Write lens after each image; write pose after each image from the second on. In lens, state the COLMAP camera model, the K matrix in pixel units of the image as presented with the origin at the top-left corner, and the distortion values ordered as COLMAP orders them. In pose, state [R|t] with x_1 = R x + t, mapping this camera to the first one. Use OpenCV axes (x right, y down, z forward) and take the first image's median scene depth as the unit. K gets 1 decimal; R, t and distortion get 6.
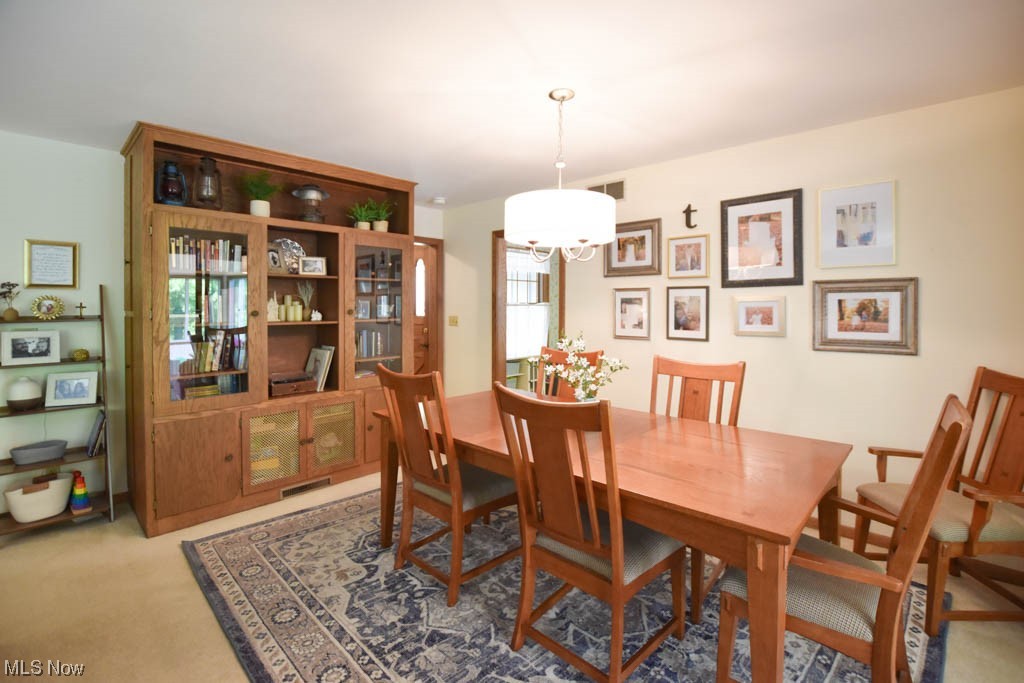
lens RADIAL K [[459.8, 0, 510.9], [0, 459.8, 307.1], [0, 0, 1]] dist [-0.031164, -0.000526]
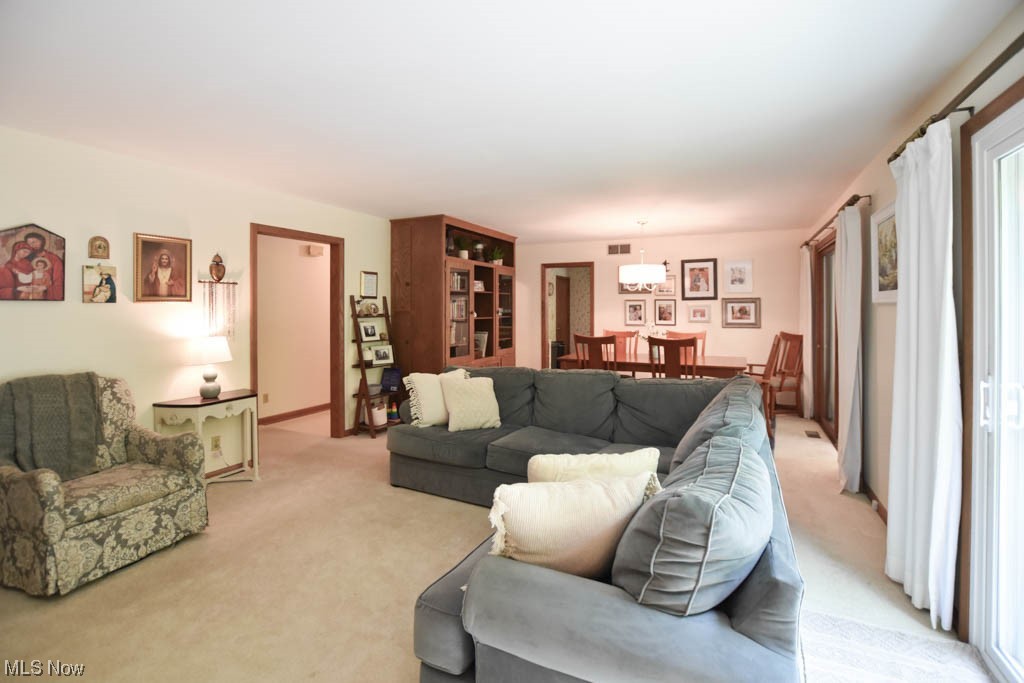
lens RADIAL K [[459.8, 0, 510.9], [0, 459.8, 307.1], [0, 0, 1]] dist [-0.031164, -0.000526]
pose [[0.956718, 0.002228, 0.291007, -1.031202], [-0.000163, 0.999975, -0.007121, 0.005341], [-0.291015, 0.006766, 0.956694, -0.913694]]
